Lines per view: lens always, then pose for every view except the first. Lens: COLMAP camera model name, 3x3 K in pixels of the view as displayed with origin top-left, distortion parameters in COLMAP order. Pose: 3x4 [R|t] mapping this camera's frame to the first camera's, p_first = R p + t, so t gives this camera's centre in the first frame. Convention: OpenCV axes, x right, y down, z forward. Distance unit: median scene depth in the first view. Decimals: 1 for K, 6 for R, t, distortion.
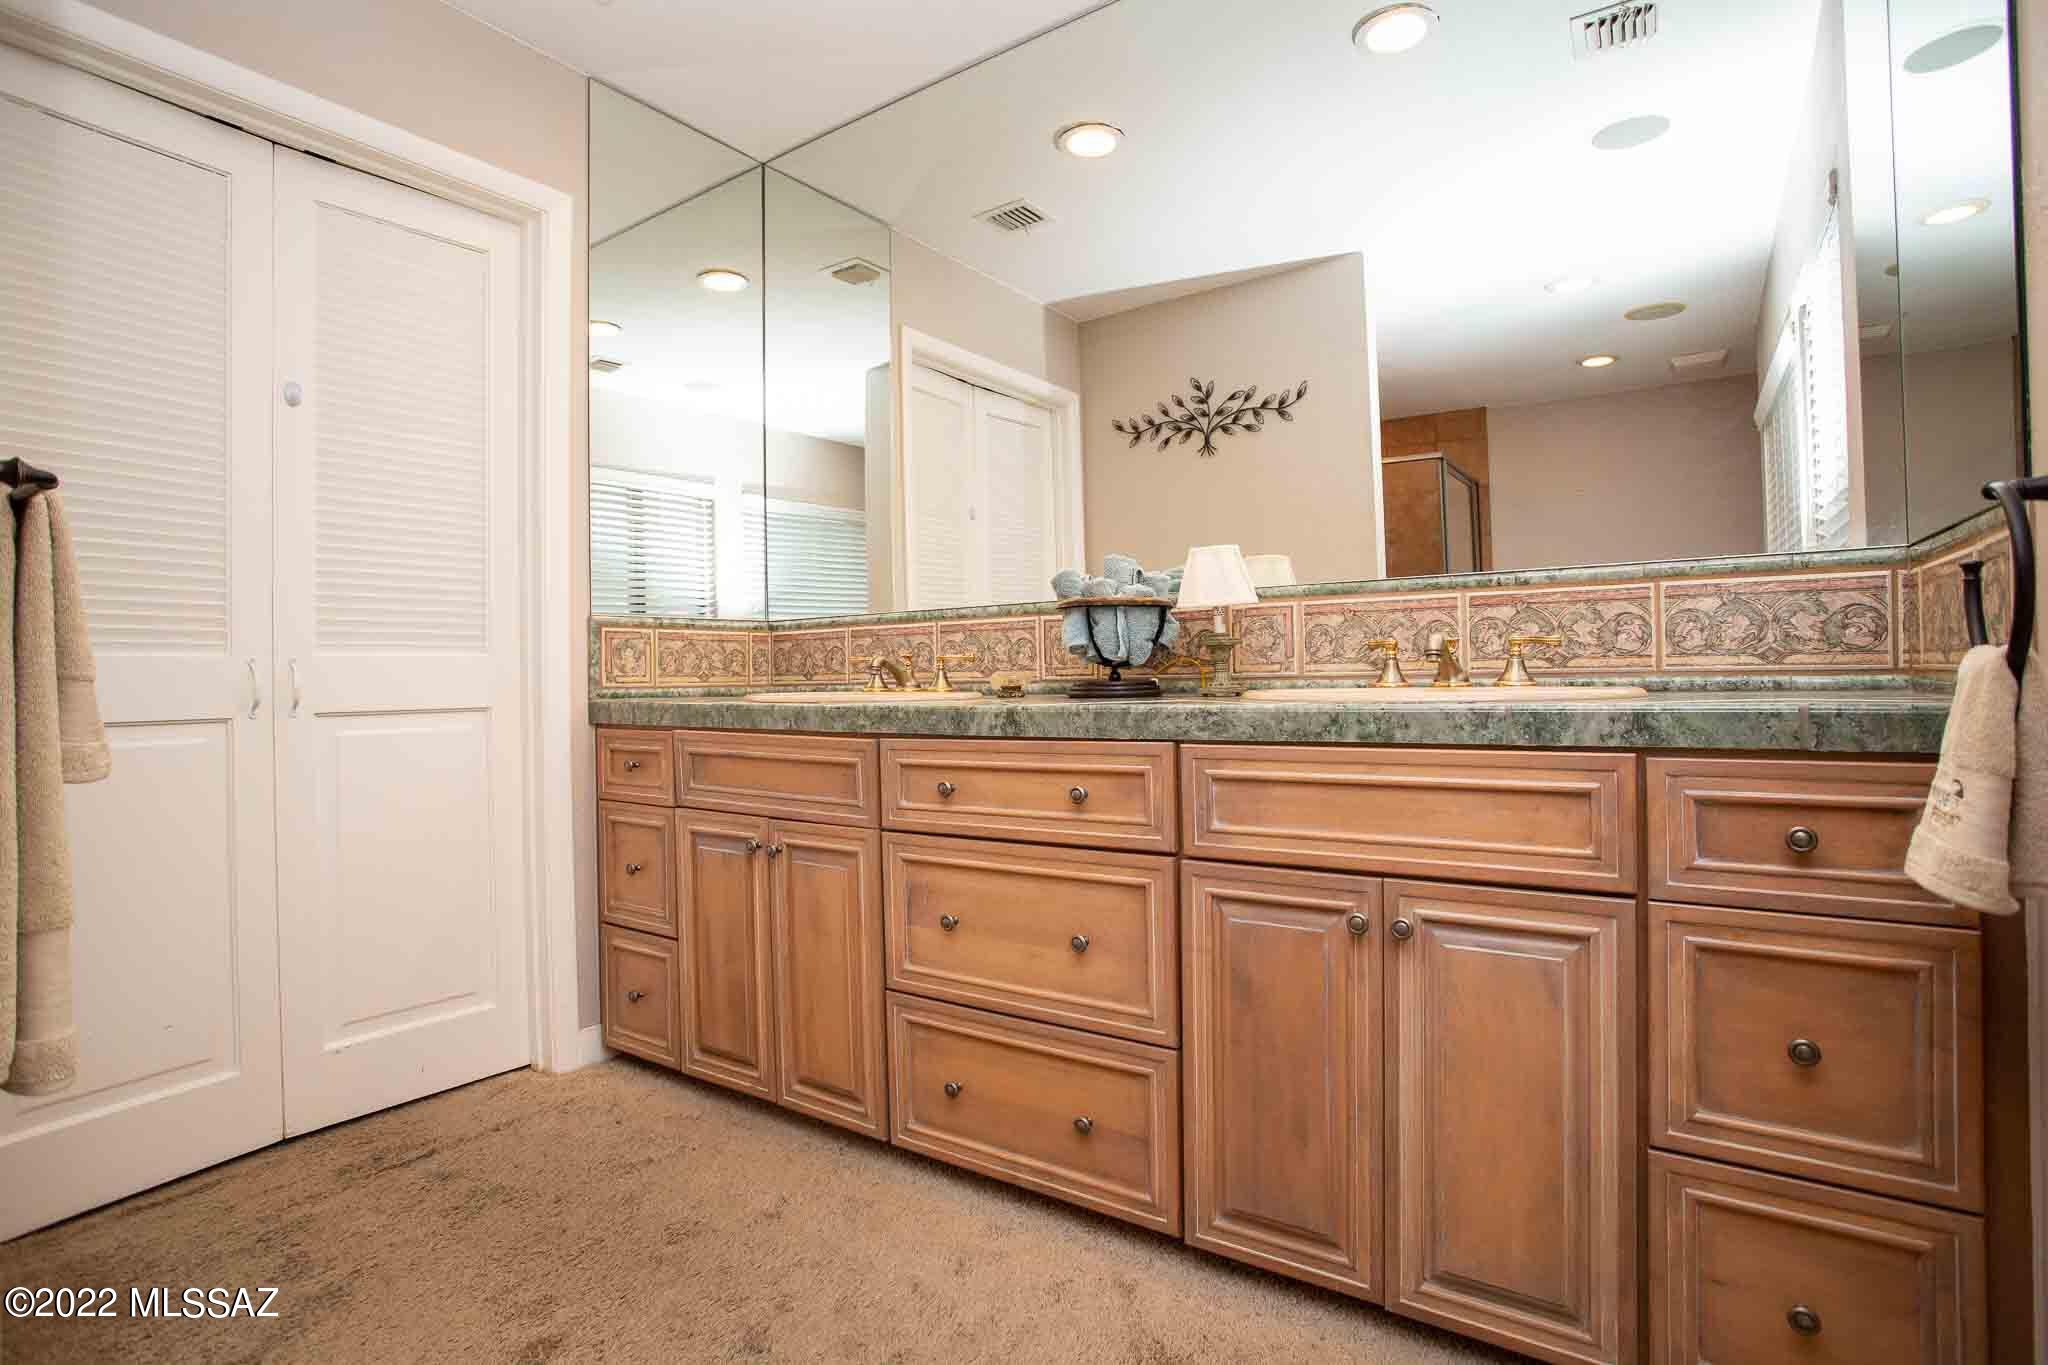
lens RADIAL K [[892.0, 0, 1024.0], [0, 892.0, 682.5], [0, 0, 1]] dist [-0.032889, 0.000062]
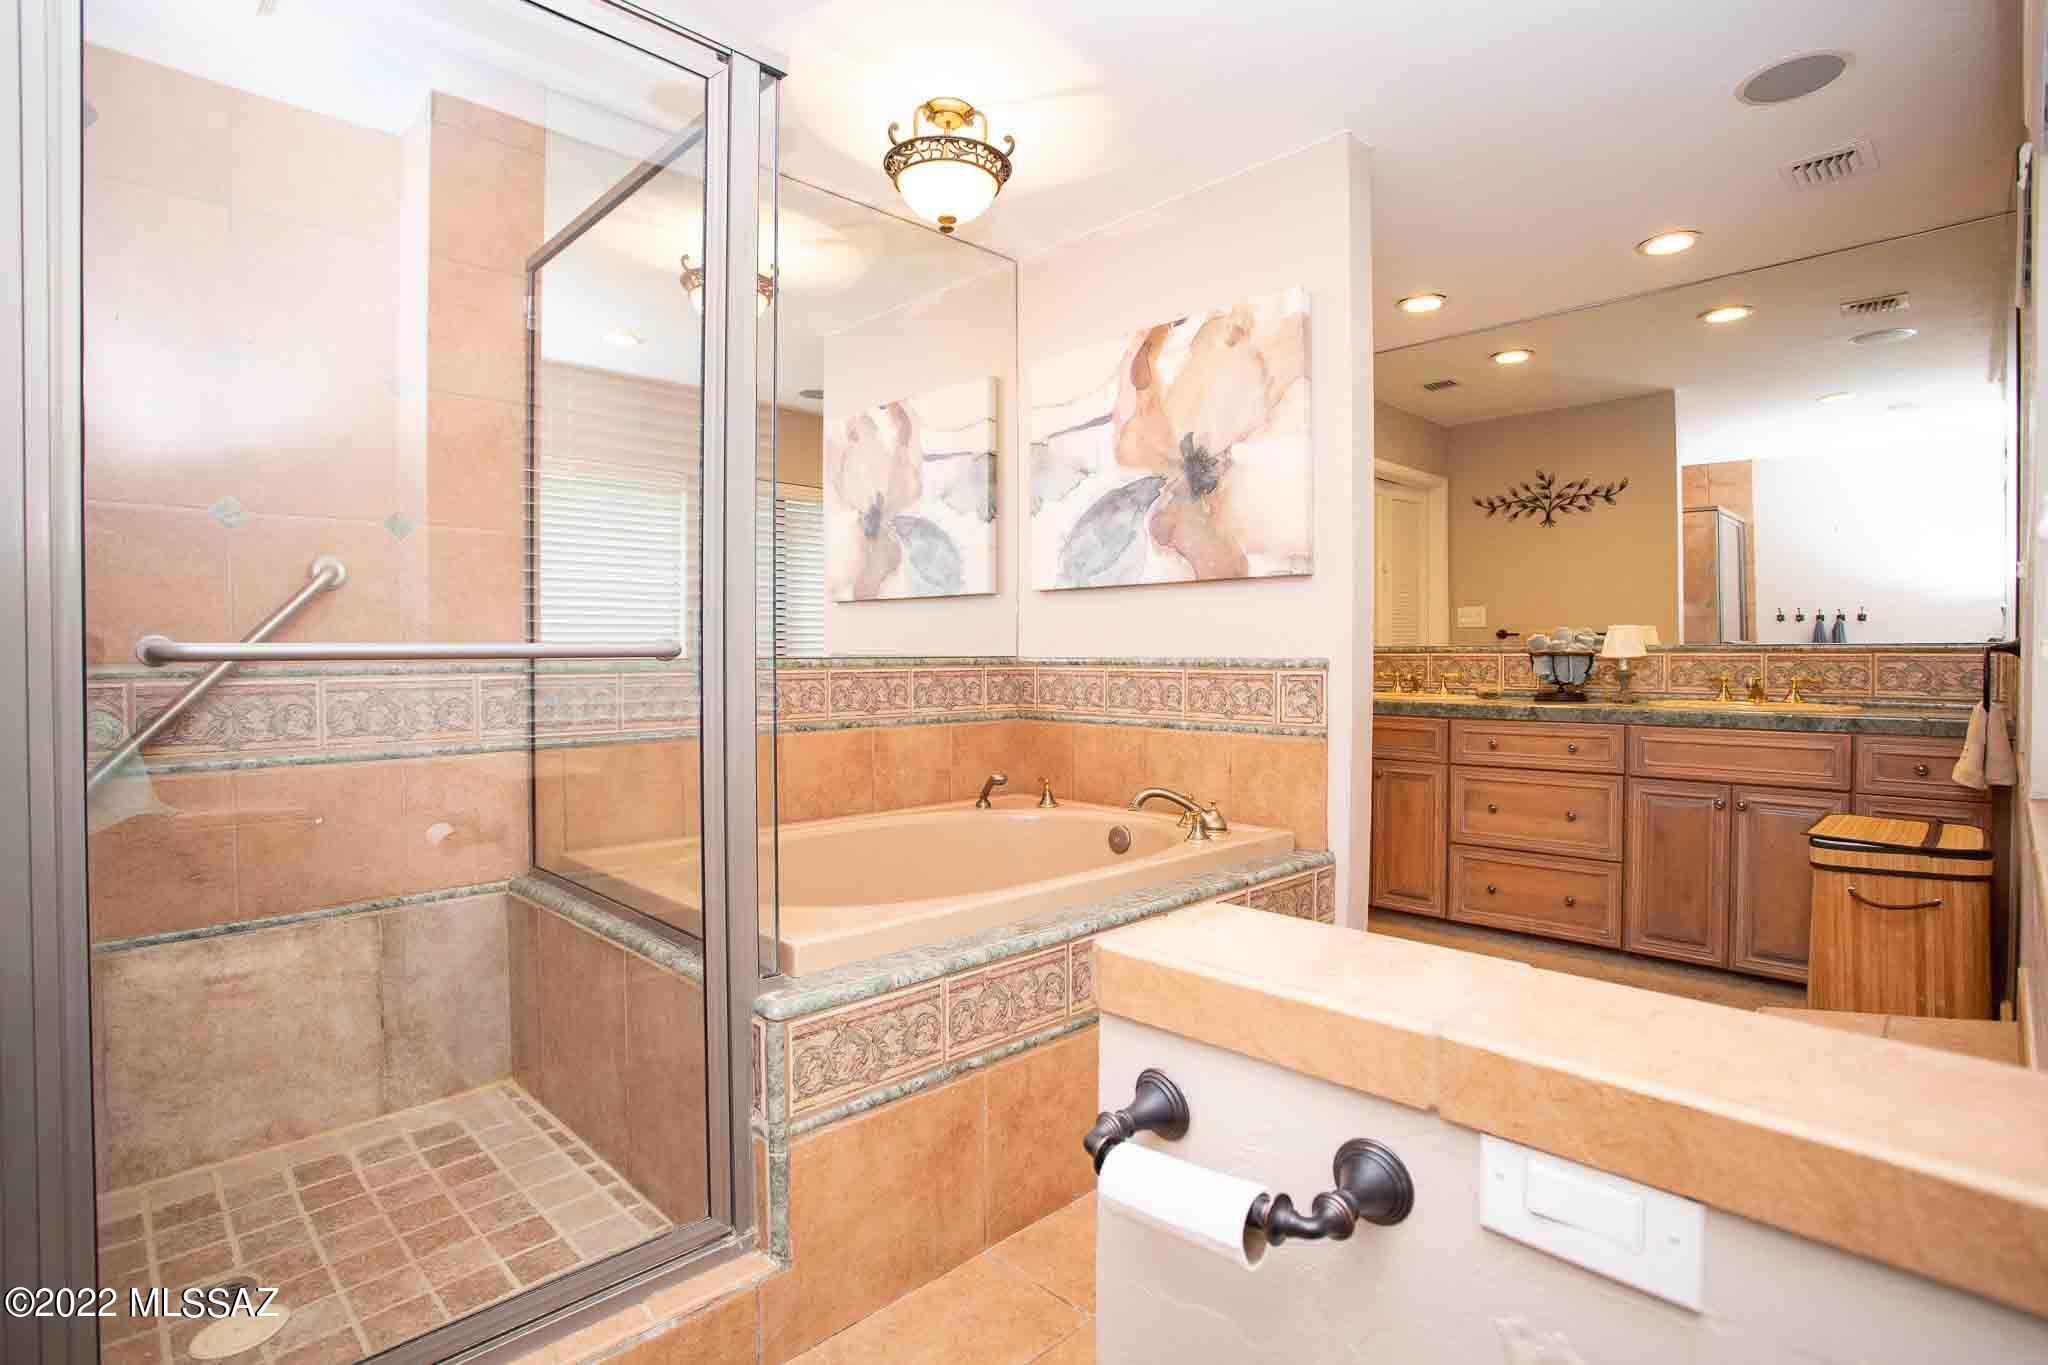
lens RADIAL K [[992.6, 0, 1022.1], [0, 992.6, 674.4], [0, 0, 1]] dist [-0.000244, 0.000475]
pose [[0.991674, 0.021809, -0.126910, -0.837164], [-0.019538, 0.999626, 0.019113, -0.063660], [0.127280, -0.016475, 0.991730, -1.364184]]
